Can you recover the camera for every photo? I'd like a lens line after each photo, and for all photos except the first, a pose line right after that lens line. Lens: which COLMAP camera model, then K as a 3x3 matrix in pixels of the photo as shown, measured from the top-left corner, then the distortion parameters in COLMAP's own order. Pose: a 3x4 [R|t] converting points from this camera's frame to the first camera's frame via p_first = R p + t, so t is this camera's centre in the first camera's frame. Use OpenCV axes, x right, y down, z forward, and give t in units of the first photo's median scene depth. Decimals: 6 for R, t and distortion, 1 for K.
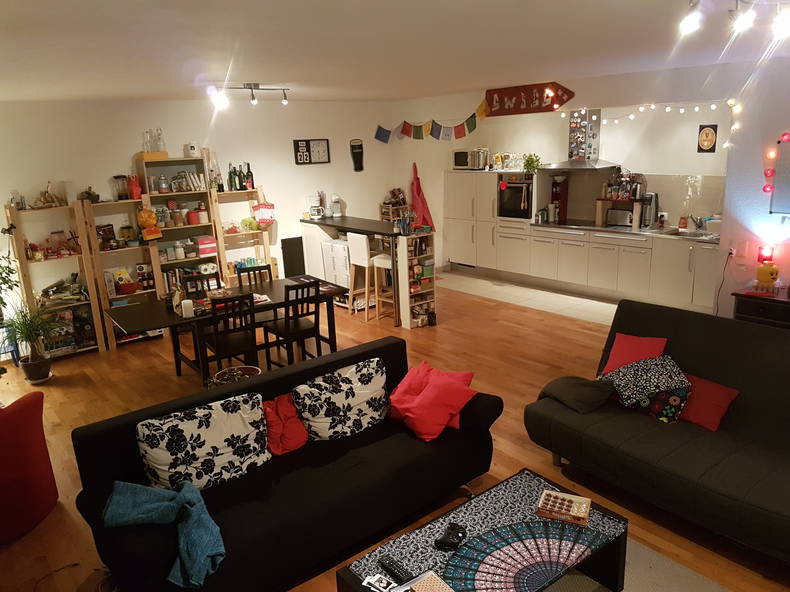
lens RADIAL K [[578.7, 0, 396.1], [0, 578.7, 308.4], [0, 0, 1]] dist [0.085112, -0.241515]
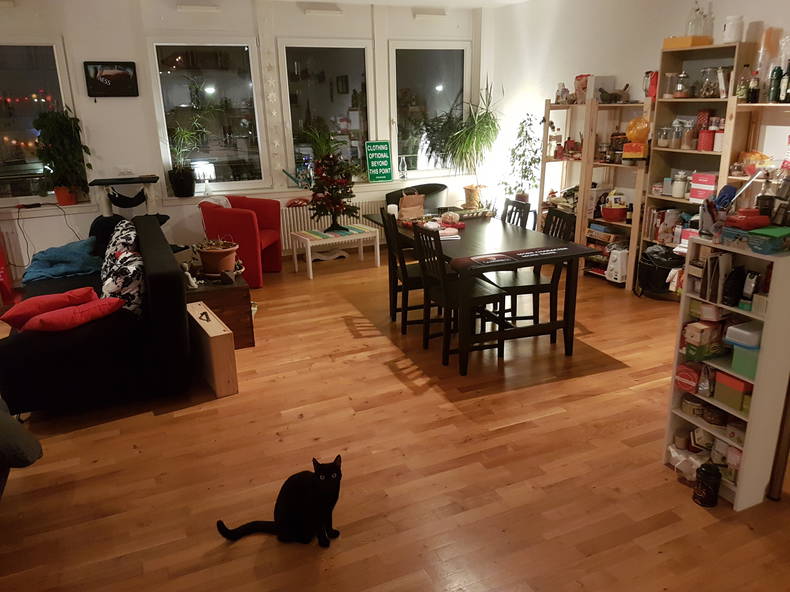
lens RADIAL K [[617.0, 0, 406.7], [0, 617.0, 296.1], [0, 0, 1]] dist [0.104894, -0.201066]
pose [[-0.233871, 0.328362, -0.915141, 0.450863], [-0.232470, 0.895057, 0.380566, -0.201877], [0.944067, 0.301746, -0.132993, 0.896891]]
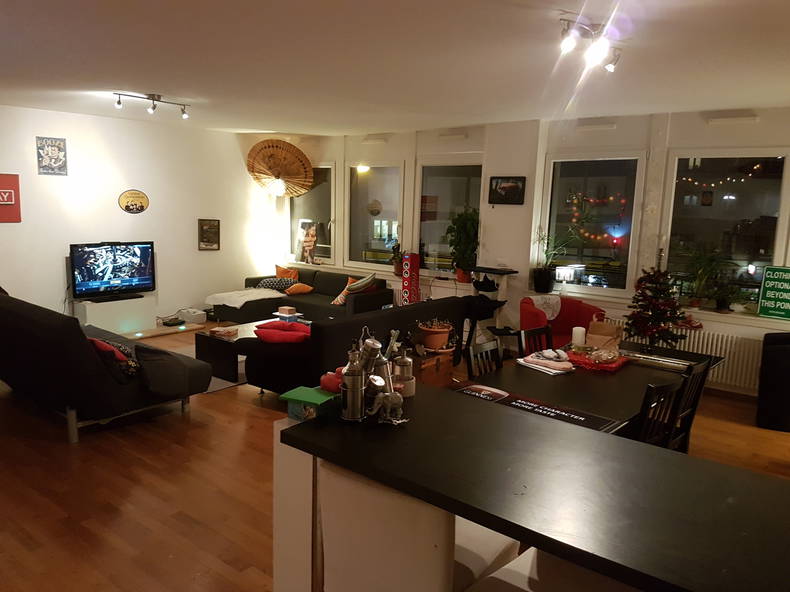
lens RADIAL K [[617.0, 0, 406.7], [0, 617.0, 296.1], [0, 0, 1]] dist [0.104894, -0.201066]
pose [[-0.974384, 0.044706, -0.220401, 0.051214], [-0.050379, 0.911743, 0.407660, -0.310979], [0.219173, 0.408321, -0.886136, 1.301733]]
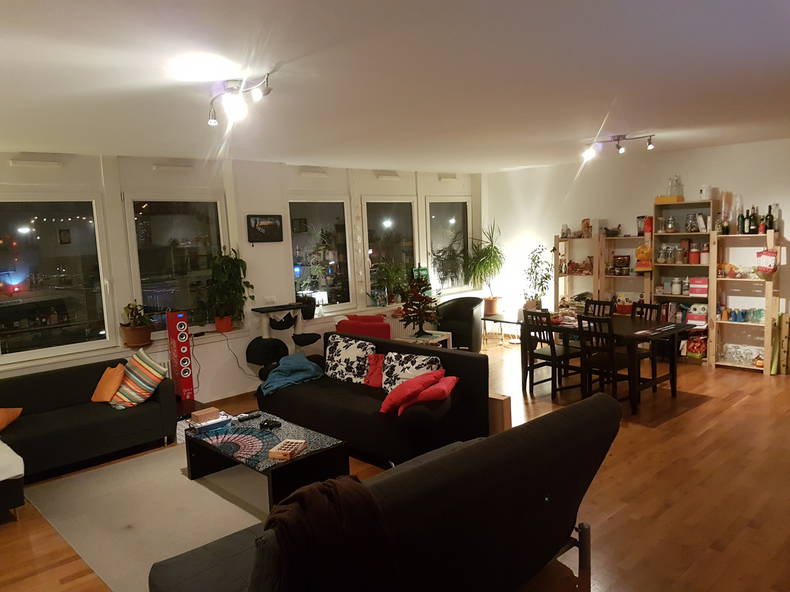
lens RADIAL K [[578.7, 0, 396.1], [0, 578.7, 308.4], [0, 0, 1]] dist [0.085112, -0.241515]
pose [[0.068745, 0.163247, -0.984187, 0.692999], [-0.226173, 0.963385, 0.143999, -0.105585], [0.971658, 0.212697, 0.103150, 0.432782]]
